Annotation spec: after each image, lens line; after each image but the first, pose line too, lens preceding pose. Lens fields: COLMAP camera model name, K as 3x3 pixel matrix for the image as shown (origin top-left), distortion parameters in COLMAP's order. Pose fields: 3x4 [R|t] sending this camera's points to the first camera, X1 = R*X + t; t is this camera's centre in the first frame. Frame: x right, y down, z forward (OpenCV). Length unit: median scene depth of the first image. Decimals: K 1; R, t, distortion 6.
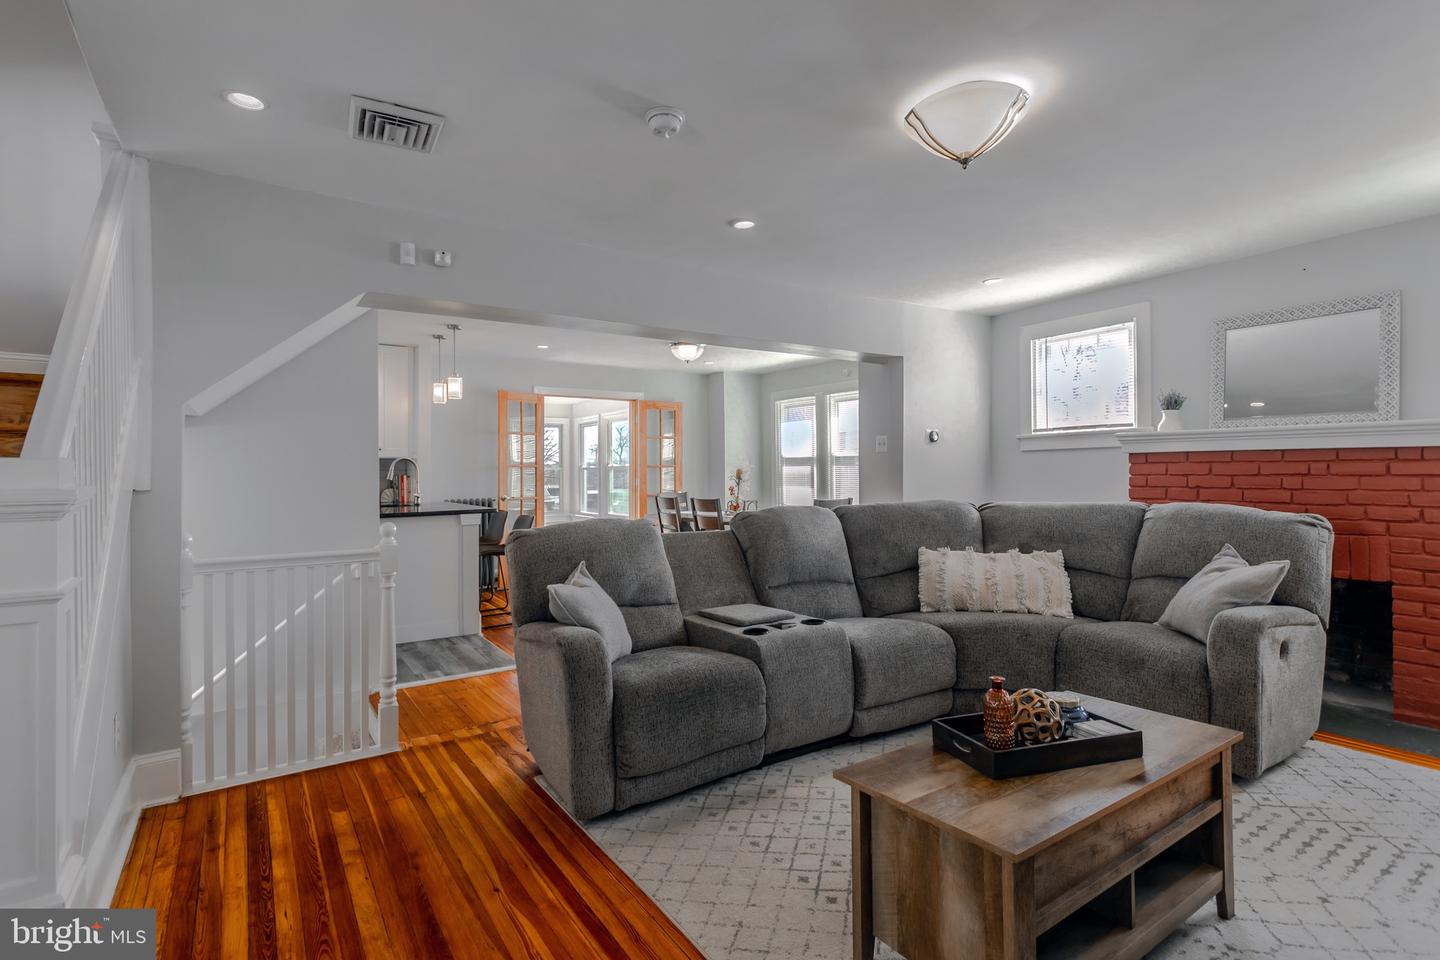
lens RADIAL K [[702.3, 0, 719.1], [0, 702.3, 480.1], [0, 0, 1]] dist [-0.000998, -0.001879]
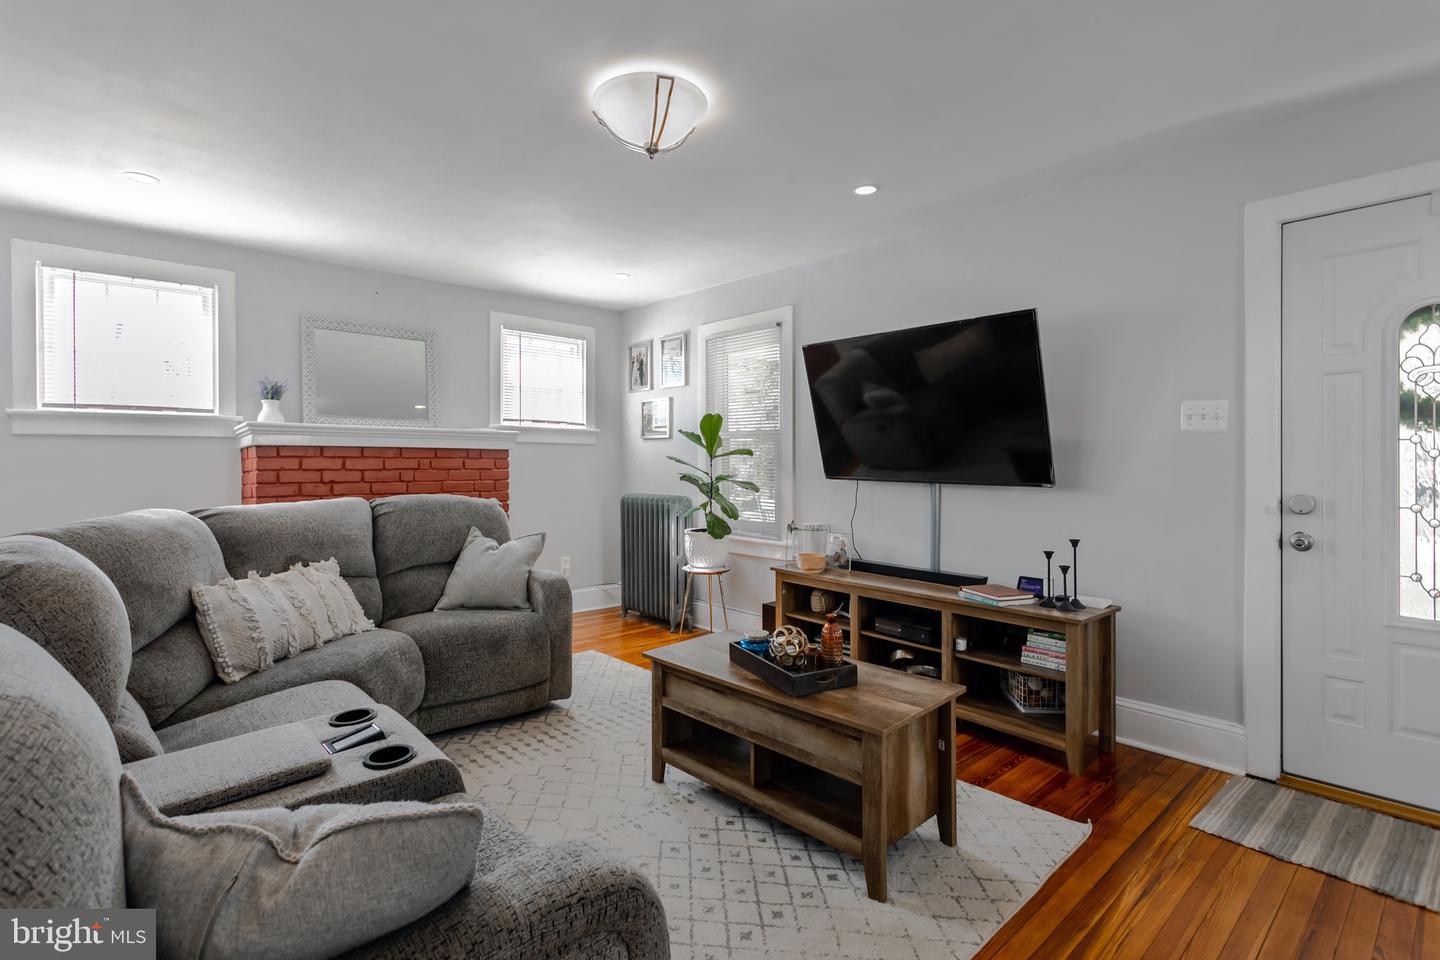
lens RADIAL K [[702.3, 0, 704.7], [0, 702.3, 458.9], [0, 0, 1]] dist [-0.000998, -0.001879]
pose [[-0.149628, 0.013544, 0.988650, -0.379934], [0.015123, 0.999821, -0.011409, -0.003133], [-0.988627, 0.013245, -0.149806, 0.608748]]
